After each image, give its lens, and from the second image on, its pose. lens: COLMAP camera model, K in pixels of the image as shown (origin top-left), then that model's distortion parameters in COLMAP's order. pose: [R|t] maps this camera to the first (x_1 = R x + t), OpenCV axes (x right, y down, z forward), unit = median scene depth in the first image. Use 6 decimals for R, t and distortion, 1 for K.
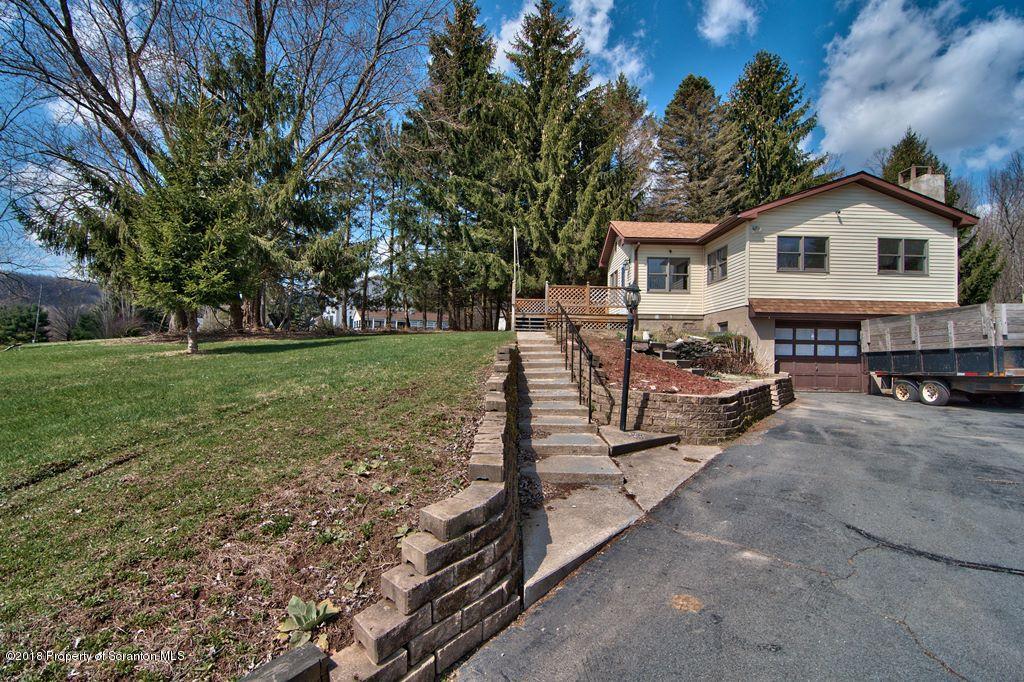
lens RADIAL K [[487.6, 0, 503.3], [0, 487.6, 344.8], [0, 0, 1]] dist [-0.008324, -0.009635]
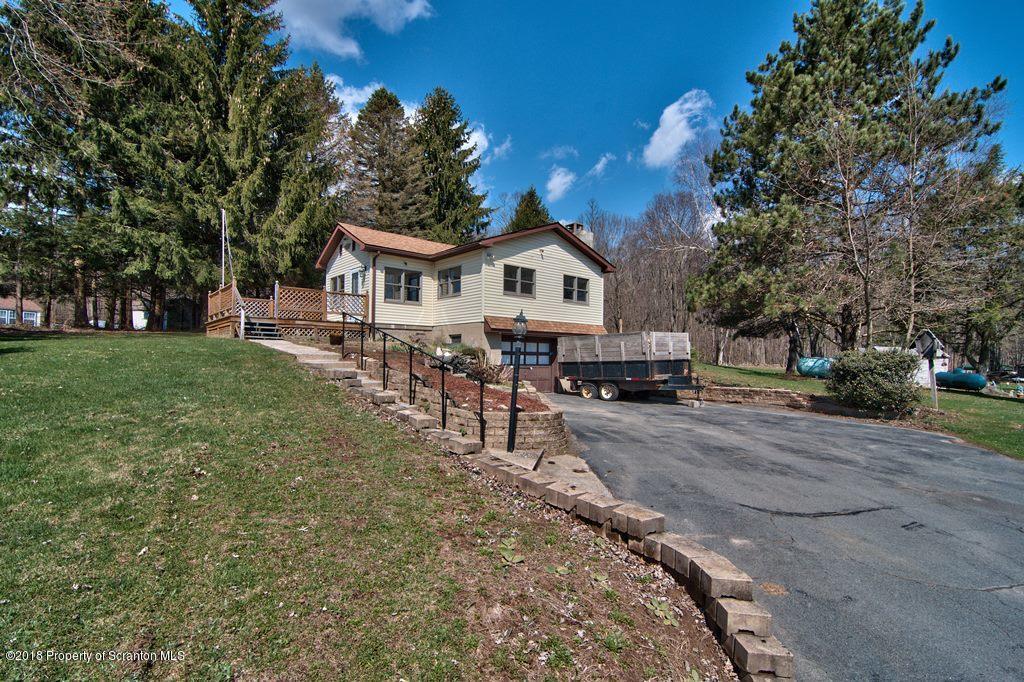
lens RADIAL K [[487.6, 0, 504.3], [0, 487.6, 346.7], [0, 0, 1]] dist [-0.008324, -0.009635]
pose [[0.765970, 0.008689, 0.642818, -0.173197], [-0.012486, 0.999921, 0.001363, -0.020836], [-0.642755, -0.009070, 0.766018, 0.076059]]
